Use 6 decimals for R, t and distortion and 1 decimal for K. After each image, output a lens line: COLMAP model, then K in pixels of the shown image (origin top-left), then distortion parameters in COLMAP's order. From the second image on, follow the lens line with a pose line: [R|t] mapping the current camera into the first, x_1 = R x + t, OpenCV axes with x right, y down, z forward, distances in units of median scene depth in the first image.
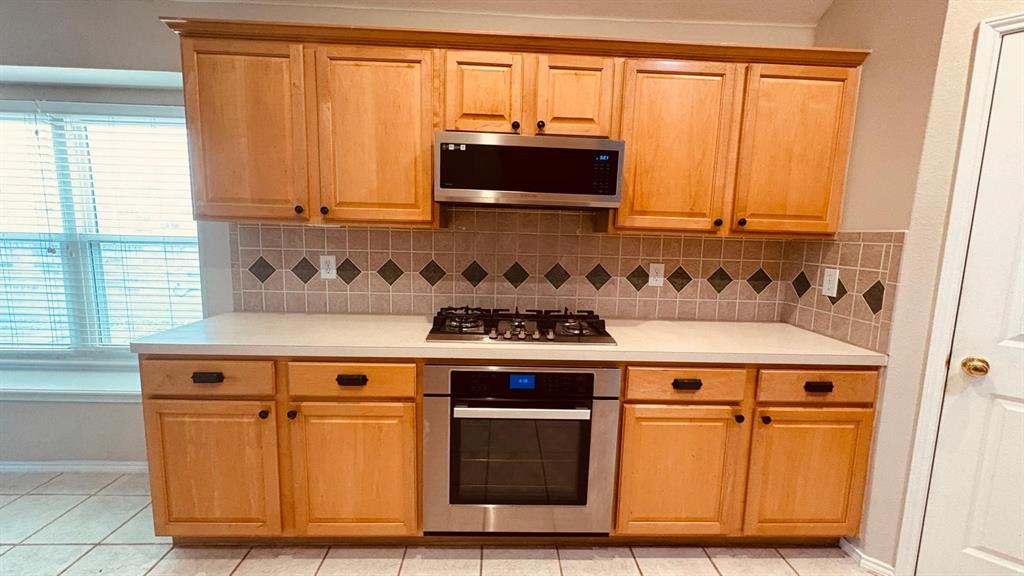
lens RADIAL K [[410.3, 0, 511.1], [0, 410.3, 287.2], [0, 0, 1]] dist [0.000129, 0.000117]
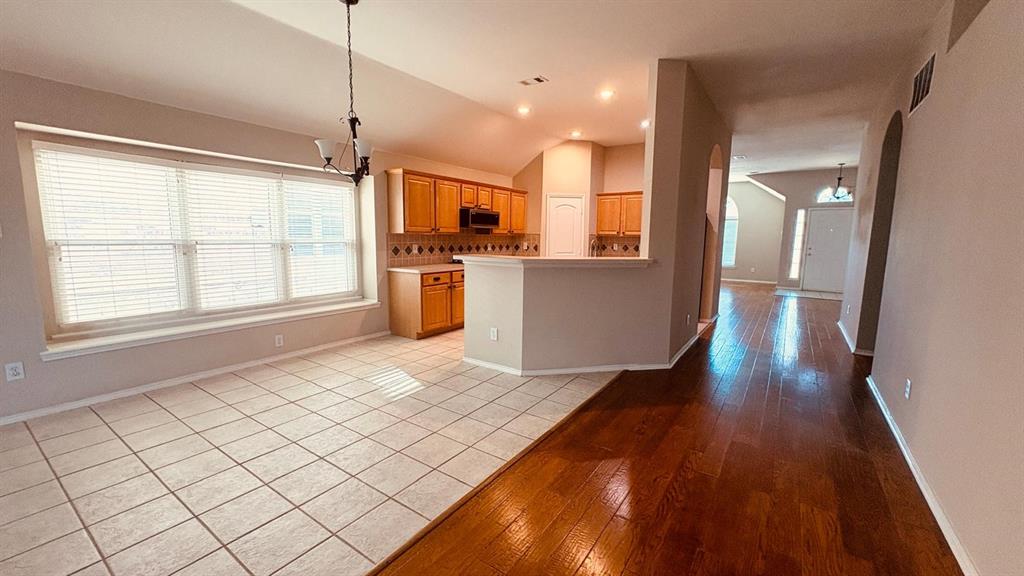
lens RADIAL K [[407.6, 0, 510.4], [0, 407.6, 287.5], [0, 0, 1]] dist [0.001508, 0.000168]
pose [[0.594818, -0.122575, 0.794460, -2.558918], [0.109212, 0.991465, 0.071202, 0.093071], [-0.796407, 0.044413, 0.603128, -1.286202]]
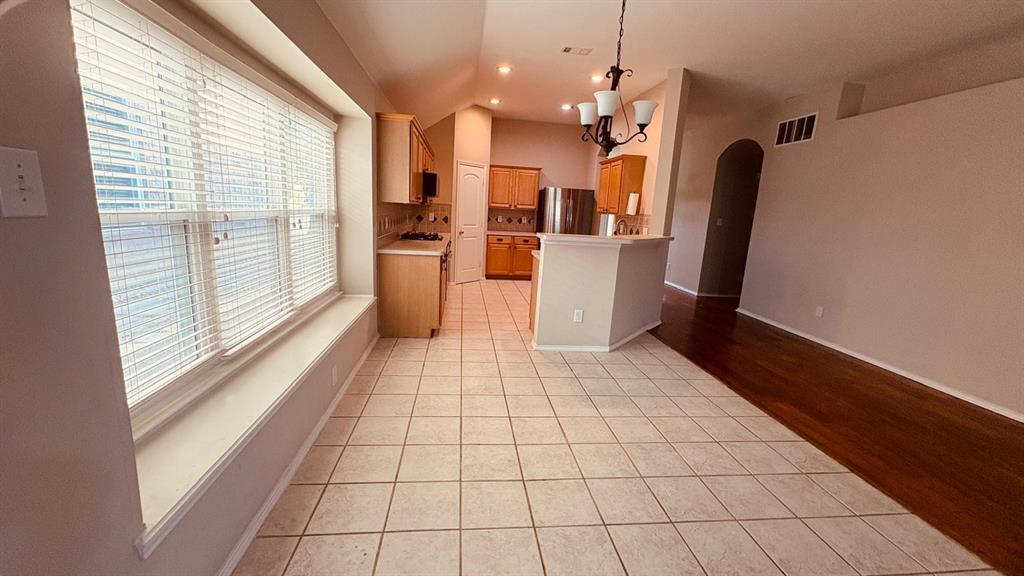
lens RADIAL K [[410.3, 0, 511.1], [0, 410.3, 287.2], [0, 0, 1]] dist [0.000129, 0.000117]
pose [[-0.080391, -0.217723, 0.972694, -2.932981], [0.076251, 0.971650, 0.223792, -0.167052], [-0.993843, 0.092160, -0.061511, 0.597566]]
